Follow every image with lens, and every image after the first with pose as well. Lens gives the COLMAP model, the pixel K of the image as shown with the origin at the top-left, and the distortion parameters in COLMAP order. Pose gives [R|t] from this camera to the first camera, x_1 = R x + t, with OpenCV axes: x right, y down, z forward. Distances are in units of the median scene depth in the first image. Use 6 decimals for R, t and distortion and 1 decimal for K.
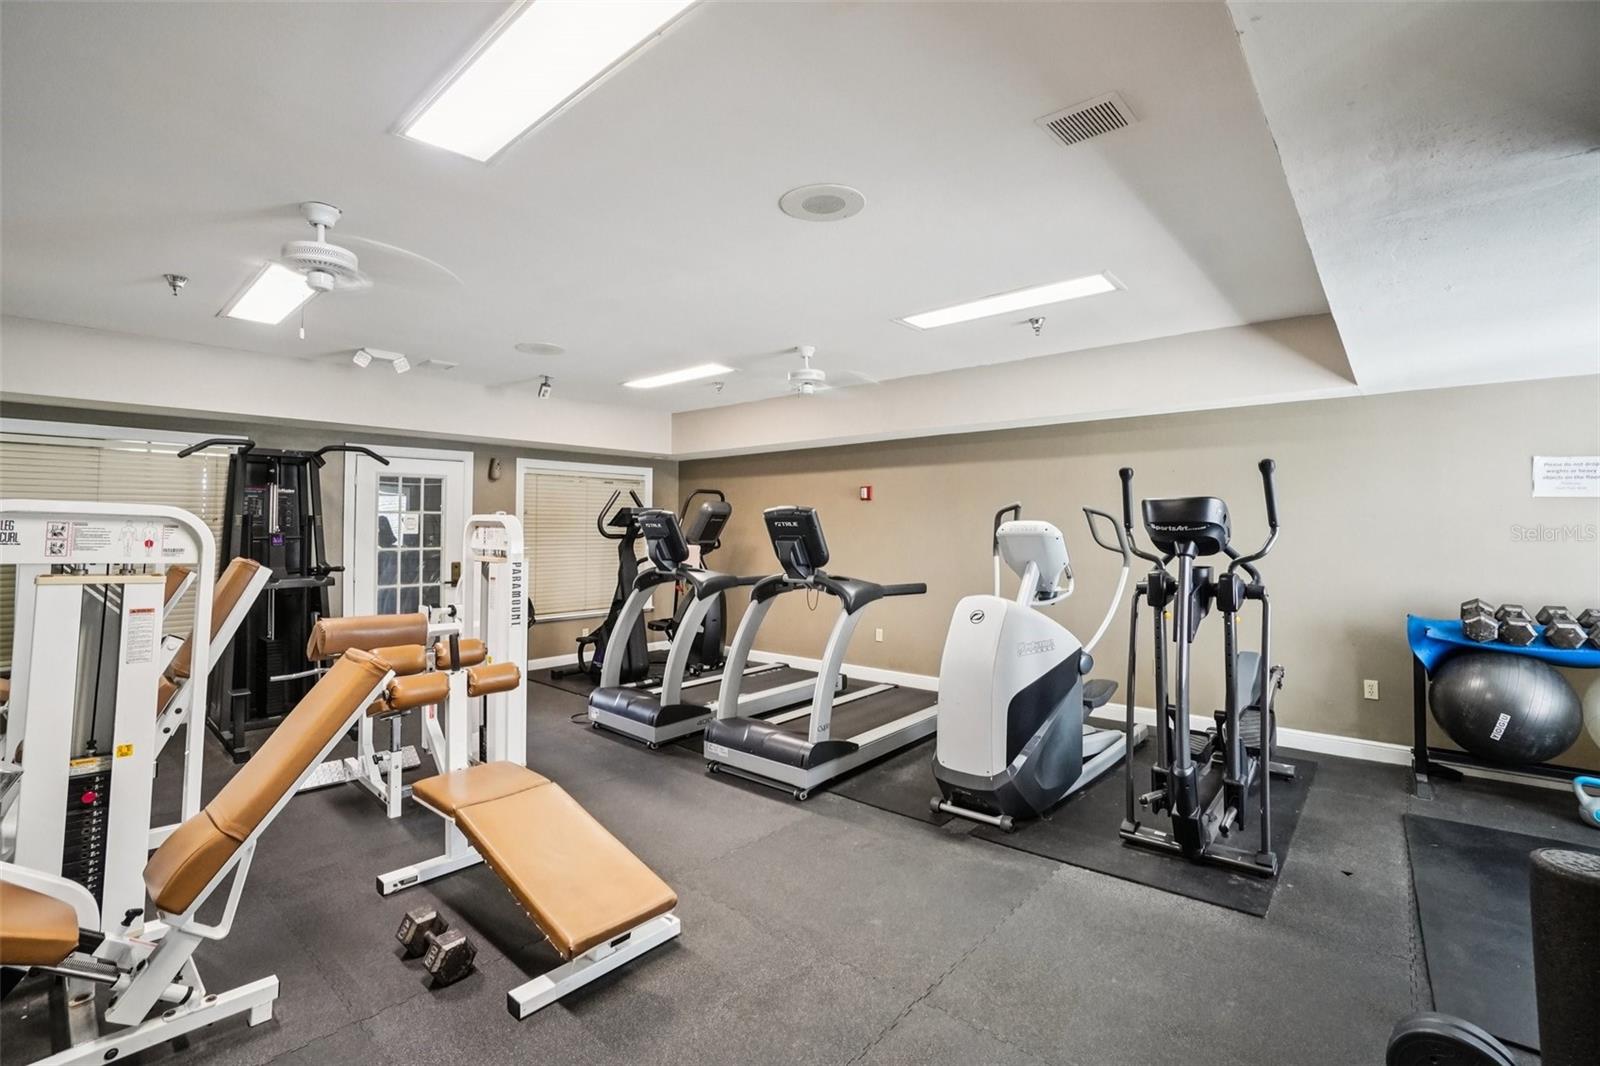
lens RADIAL K [[699.6, 0, 796.1], [0, 699.6, 500.4], [0, 0, 1]] dist [-0.024979, 0.000528]
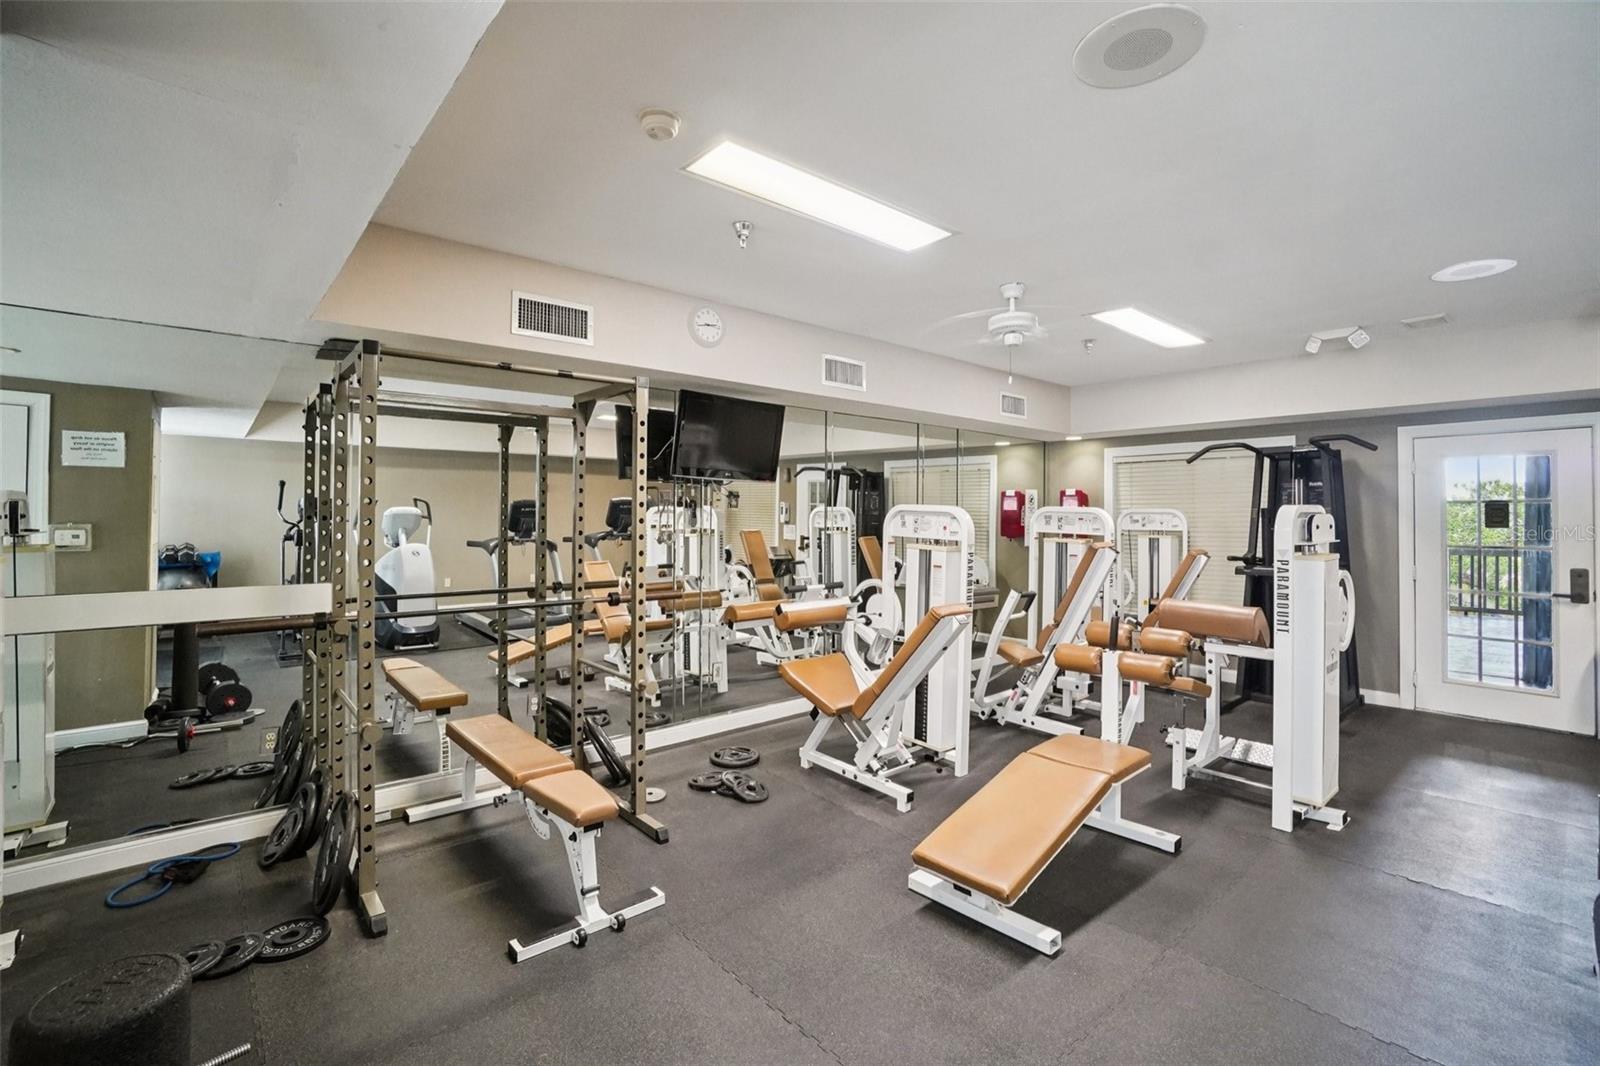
lens RADIAL K [[723.5, 0, 834.3], [0, 723.5, 513.8], [0, 0, 1]] dist [-0.042041, 0.000476]
pose [[-0.092884, 0.003281, -0.995672, 0.871885], [0.033386, 0.999443, 0.000179, 0.017144], [0.995117, -0.033224, -0.092942, 0.874631]]
